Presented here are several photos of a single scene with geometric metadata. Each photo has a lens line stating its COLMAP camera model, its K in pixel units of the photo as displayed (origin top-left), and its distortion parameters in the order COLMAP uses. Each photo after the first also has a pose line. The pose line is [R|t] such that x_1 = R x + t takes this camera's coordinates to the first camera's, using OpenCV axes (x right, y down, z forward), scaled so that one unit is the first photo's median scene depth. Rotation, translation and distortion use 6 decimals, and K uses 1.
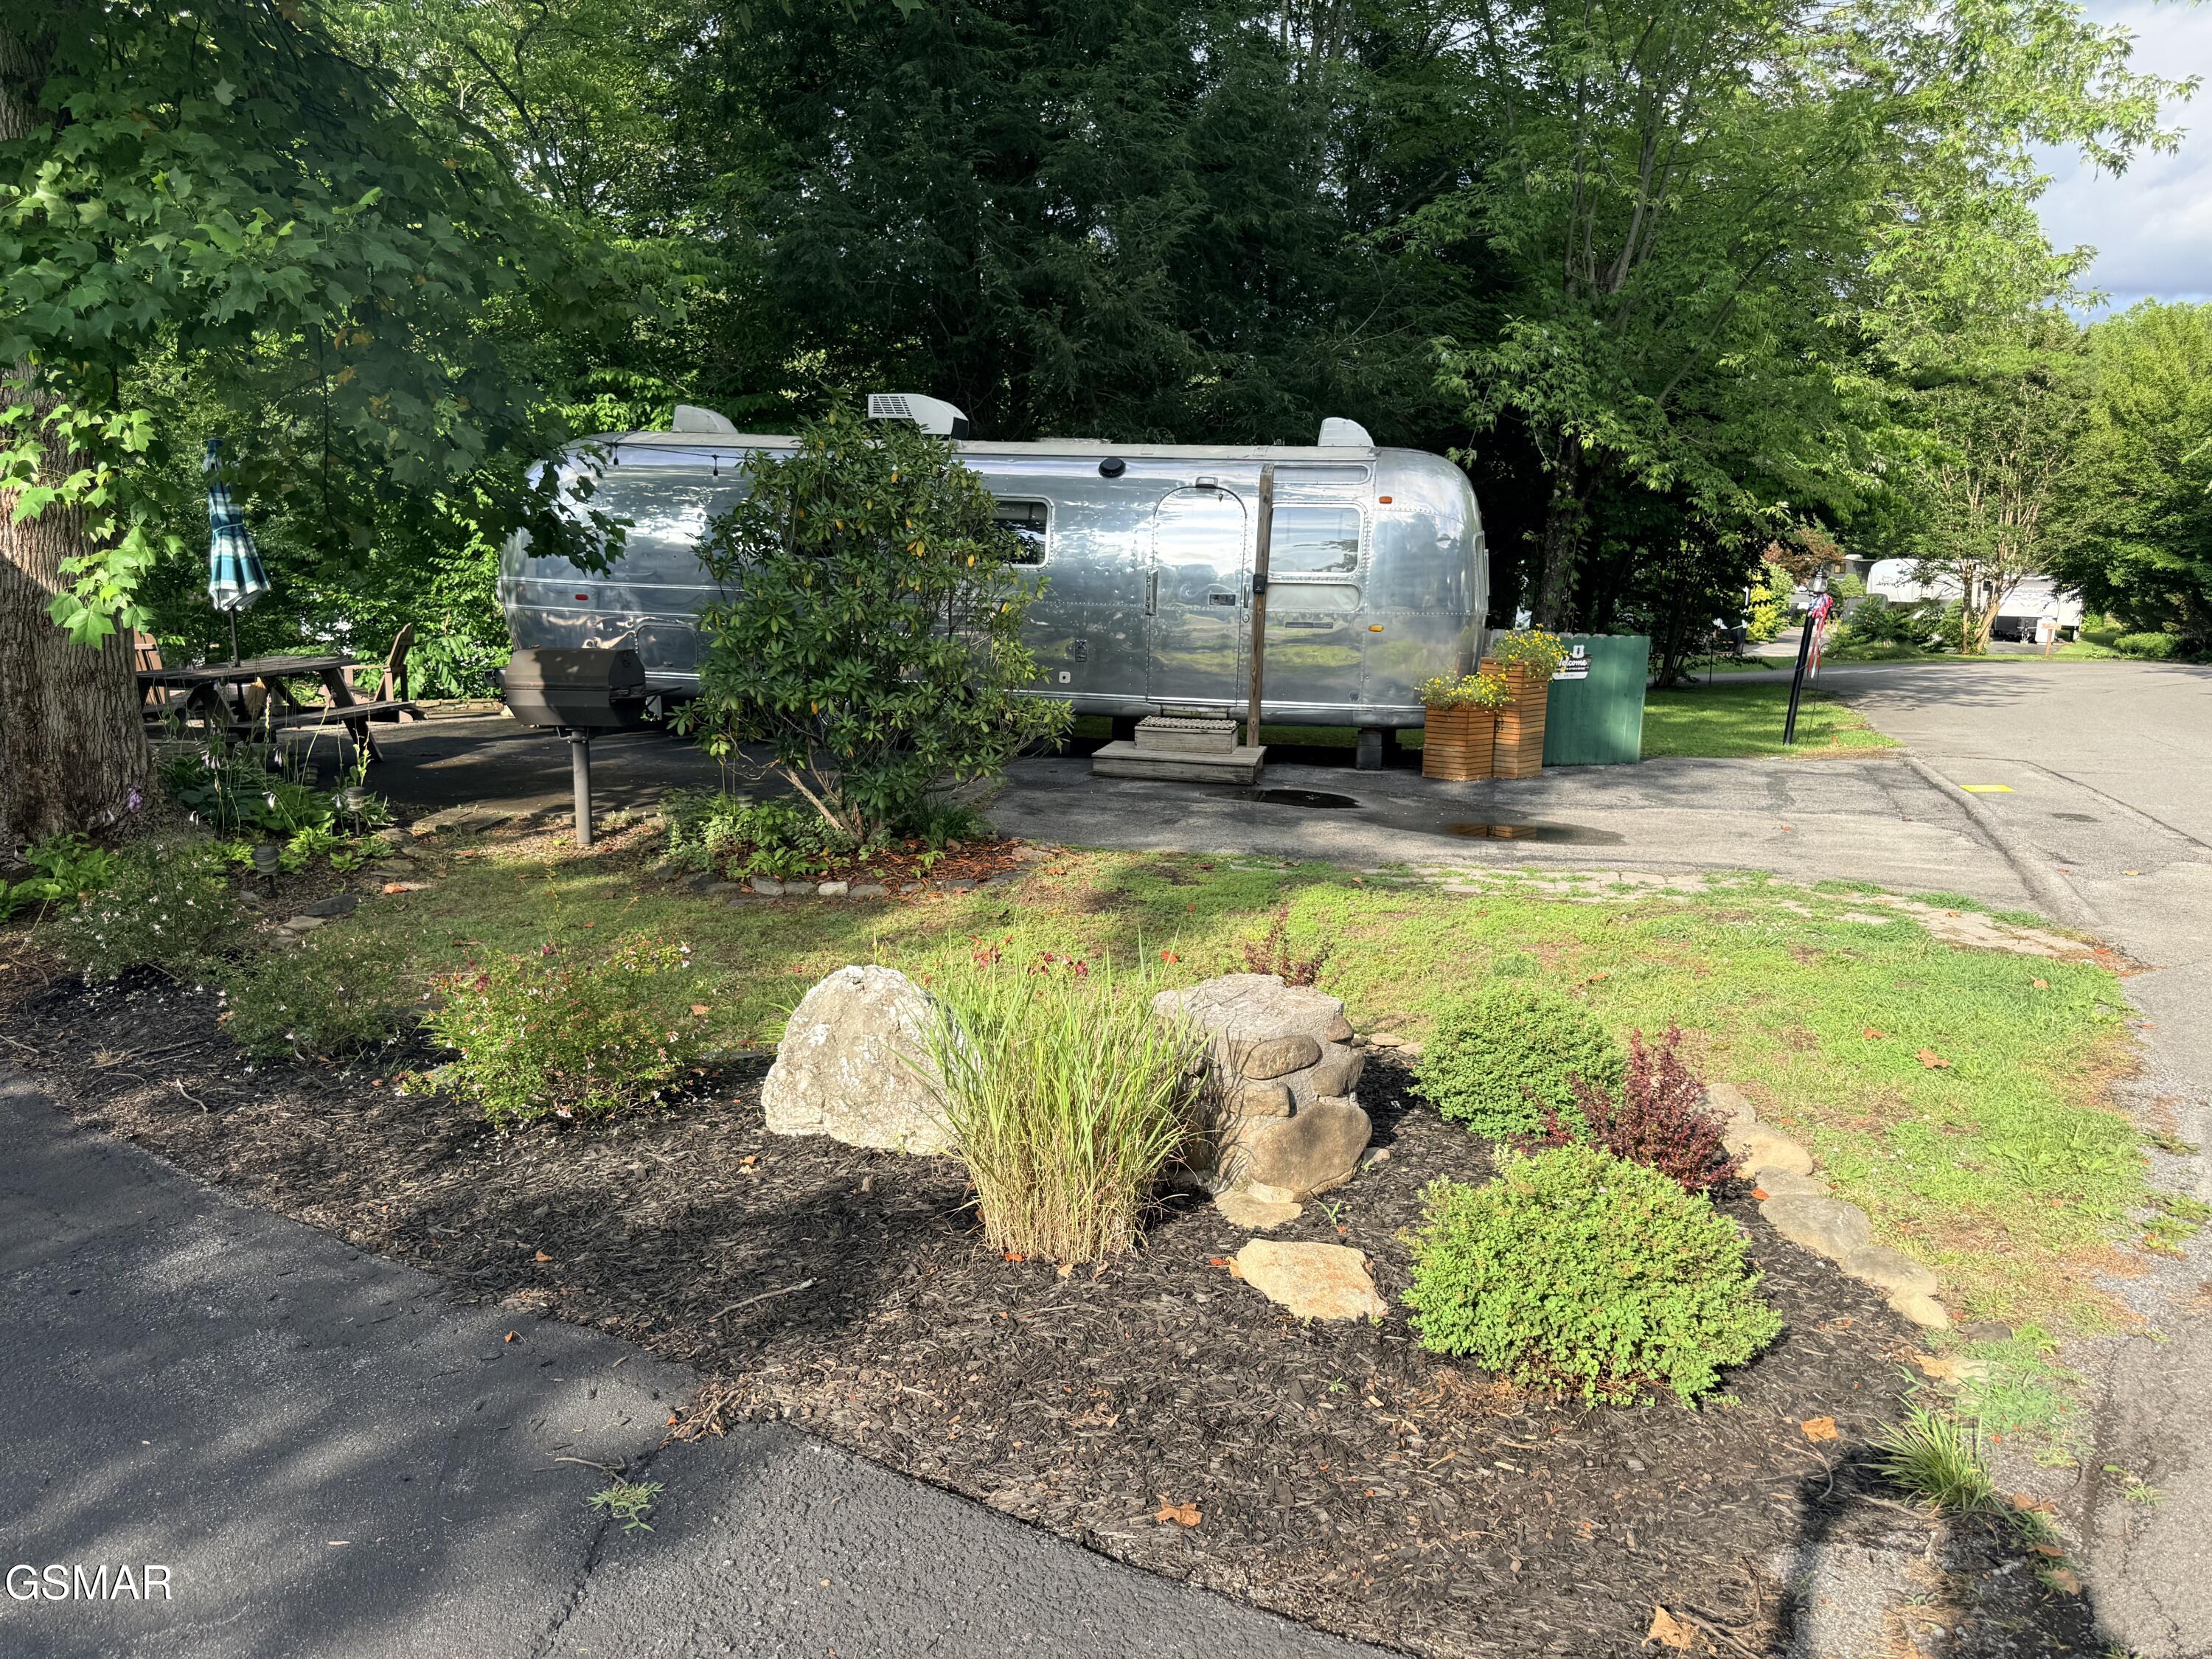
lens RADIAL K [[1566.7, 0, 1115.5], [0, 1566.7, 836.3], [0, 0, 1]] dist [0.076941, -0.104928]
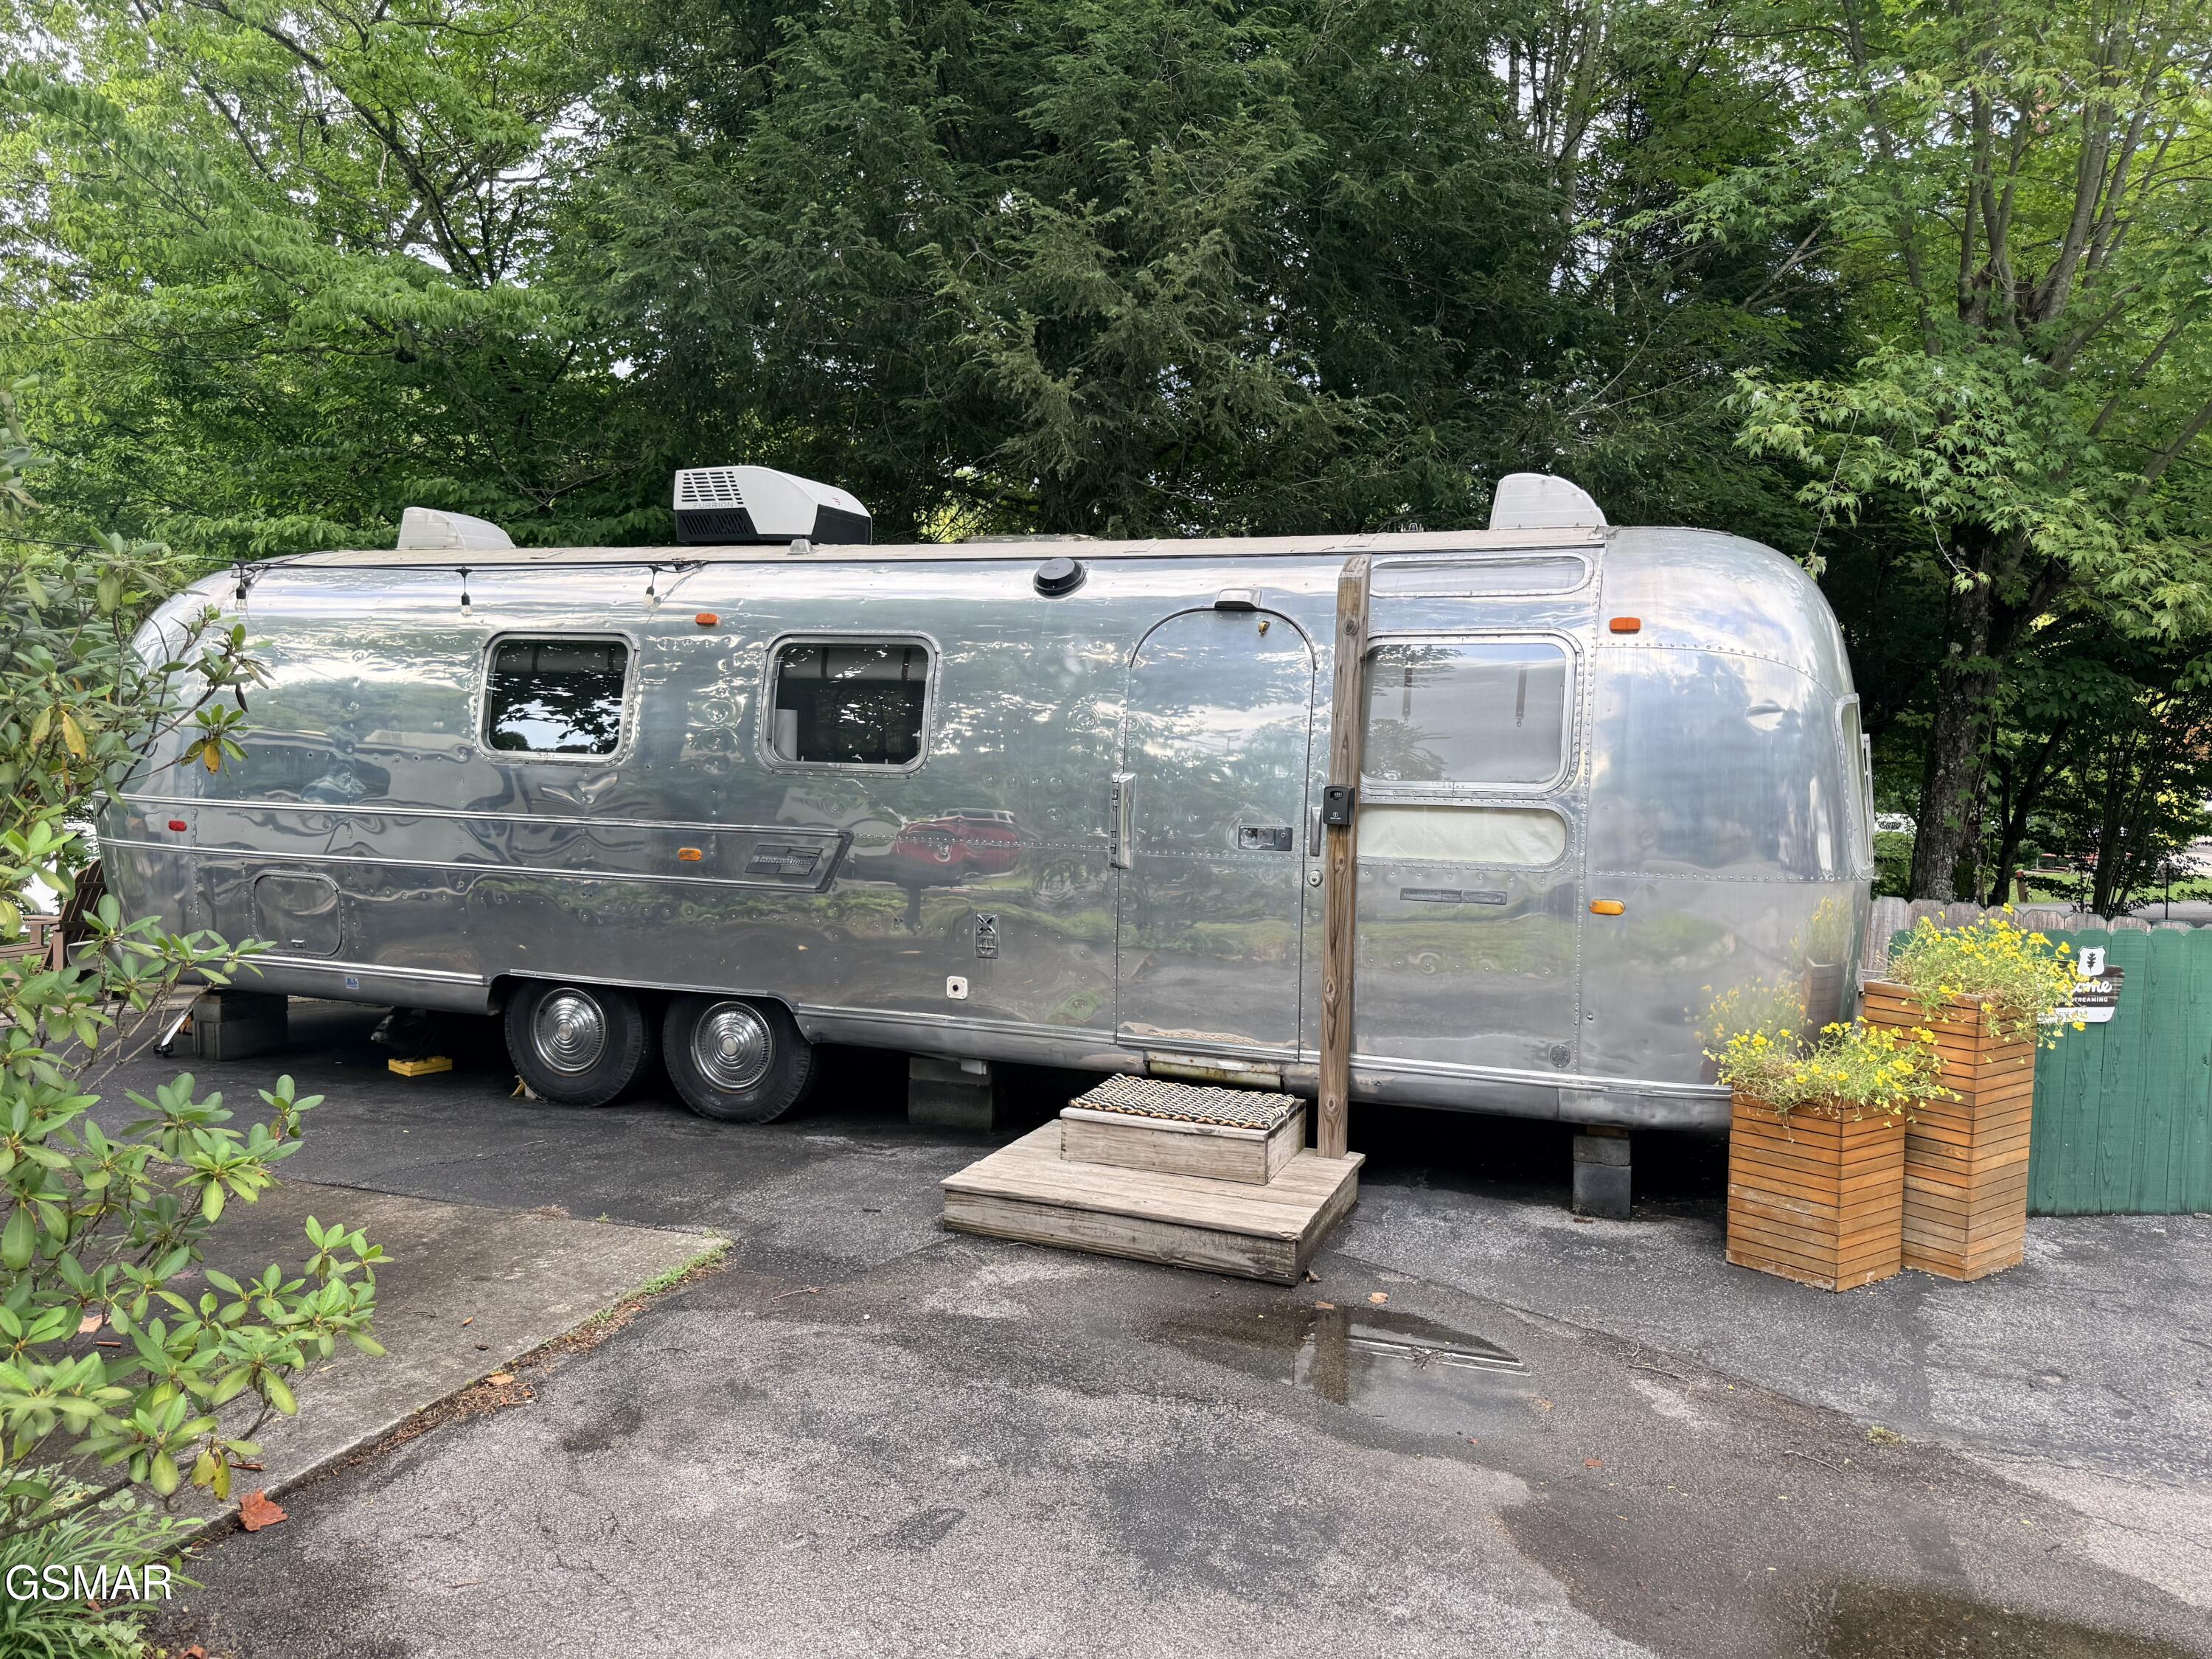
lens RADIAL K [[1566.7, 0, 1115.5], [0, 1566.7, 836.3], [0, 0, 1]] dist [0.076941, -0.104928]
pose [[0.983144, 0.007651, -0.182672, 0.108913], [-0.029596, 0.992606, -0.117715, -0.094412], [0.180420, 0.121137, 0.976102, 0.529202]]
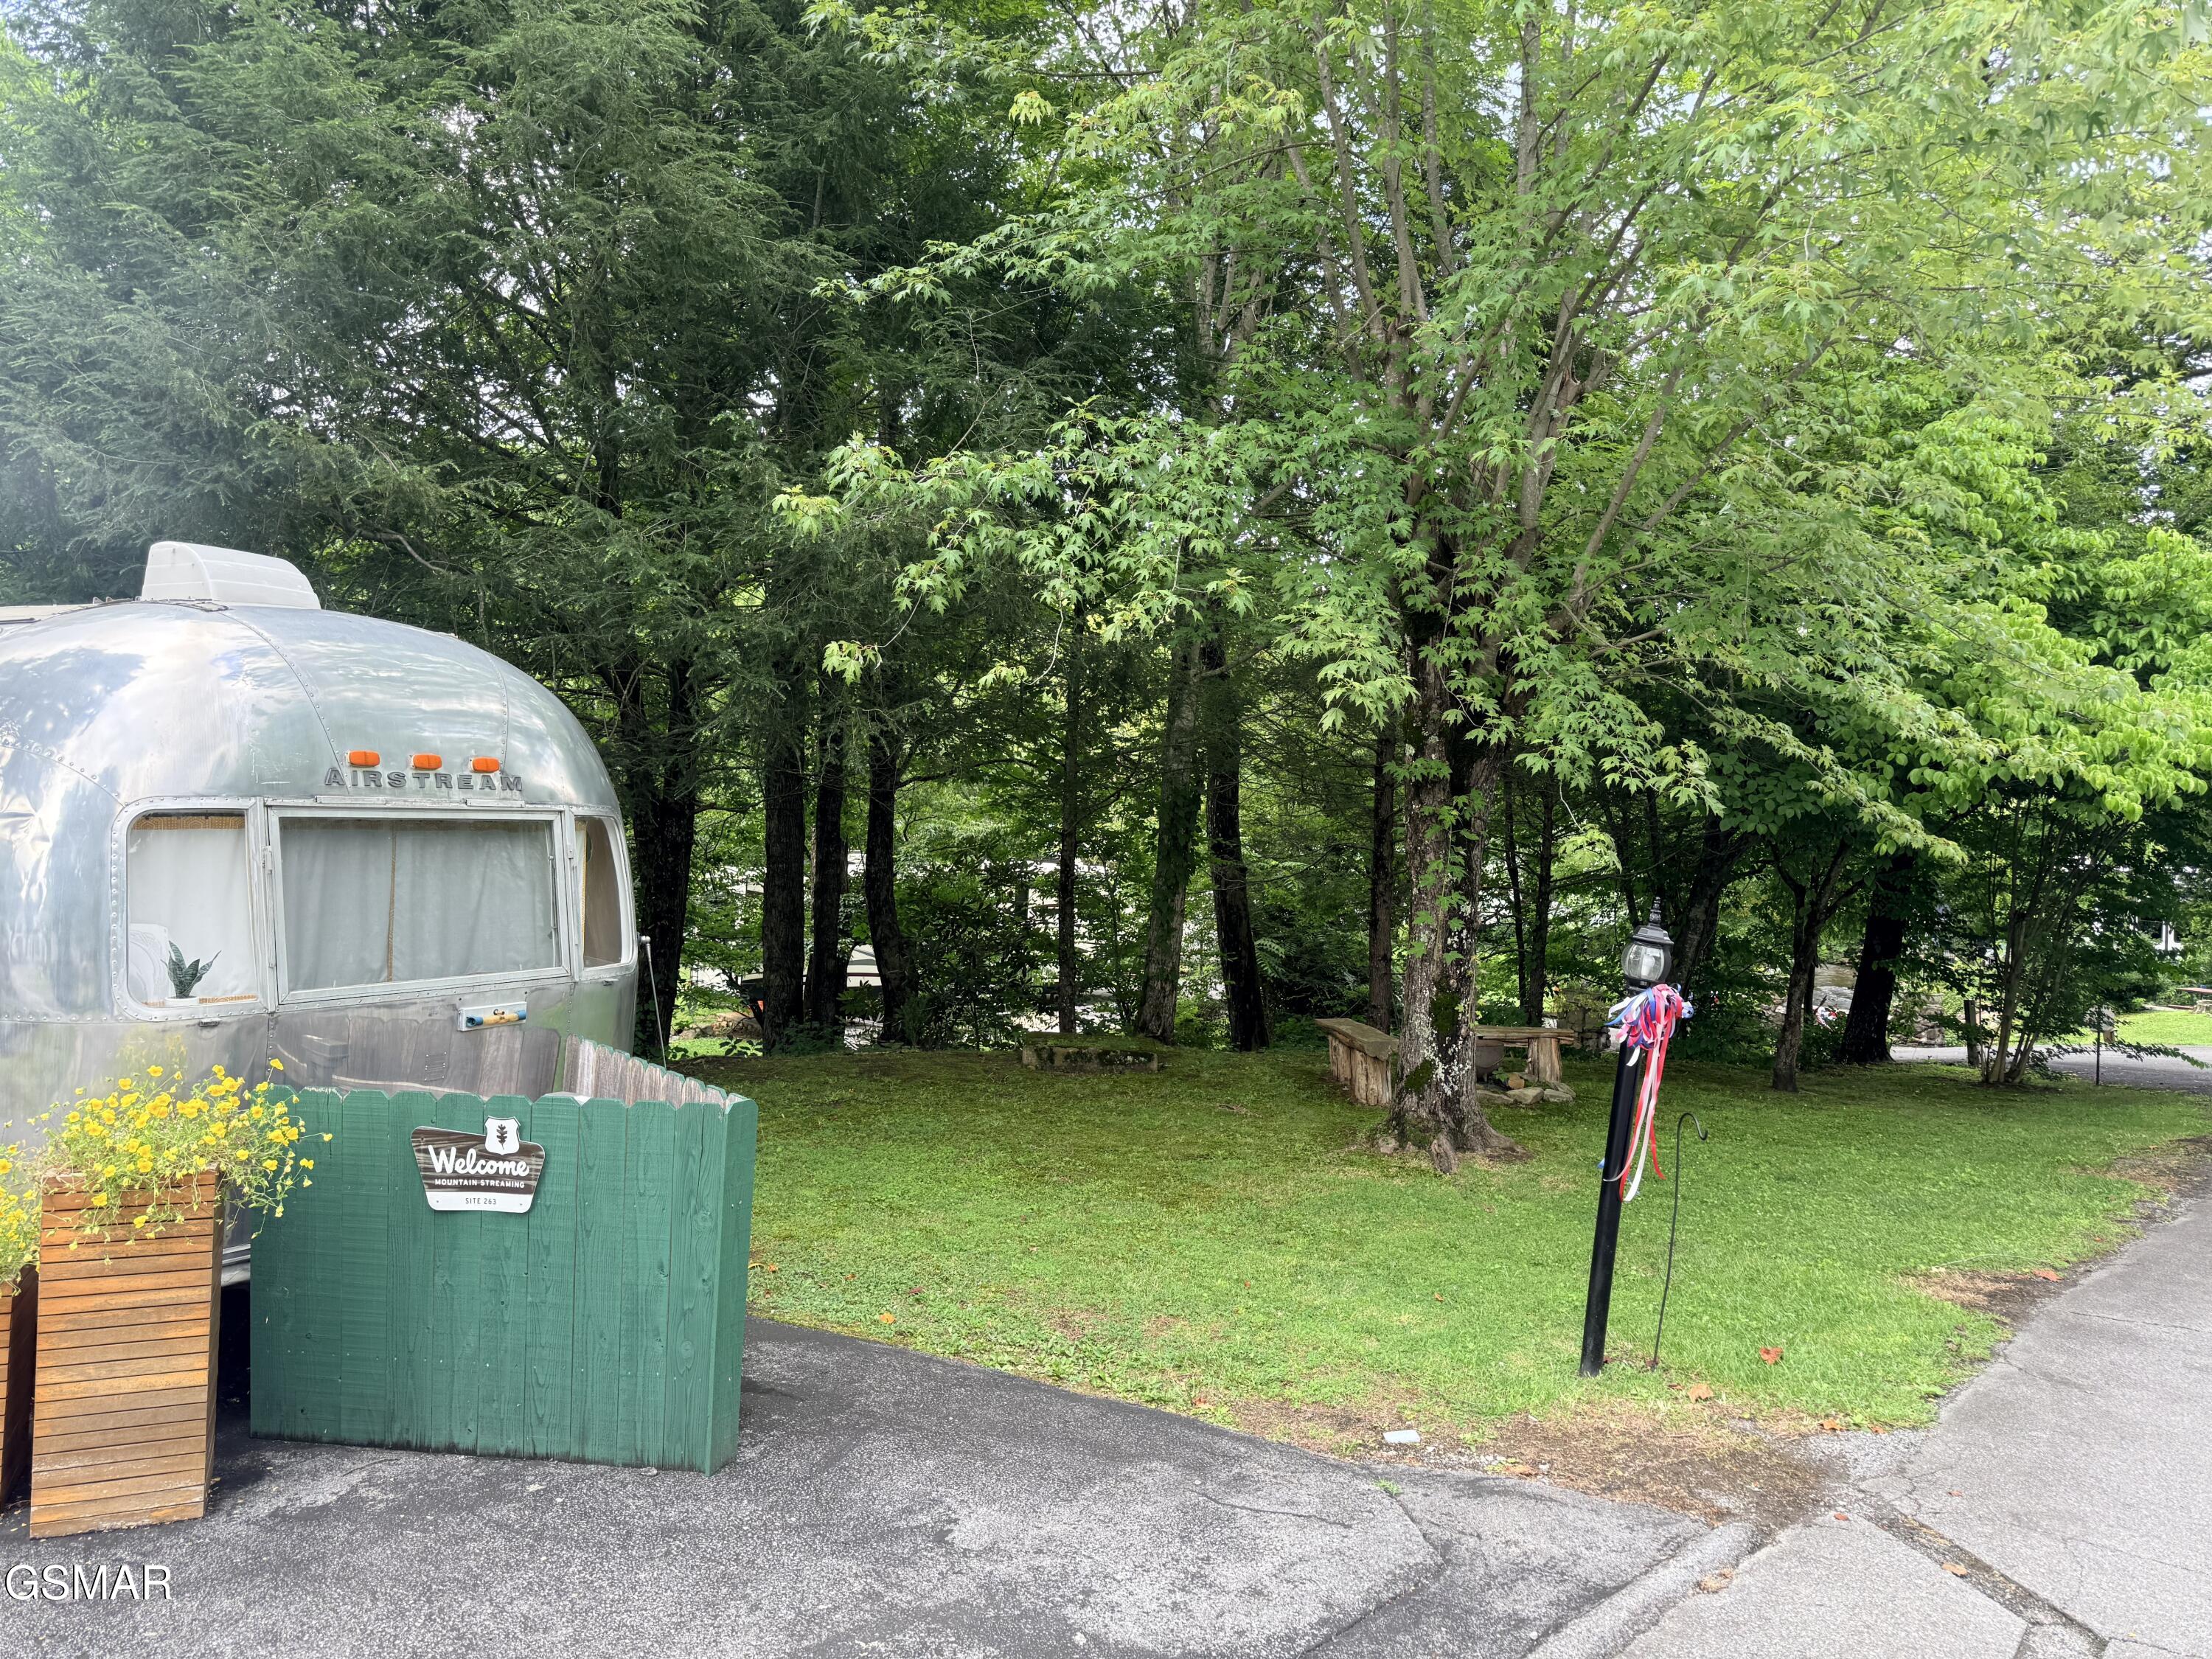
lens RADIAL K [[1528.4, 0, 1149.6], [0, 1528.4, 837.4], [0, 0, 1]] dist [0.067795, -0.105634]
pose [[0.941458, 0.023604, -0.336302, 0.565787], [-0.083814, 0.982614, -0.165666, -0.142545], [0.326545, 0.184154, 0.927068, 0.738065]]
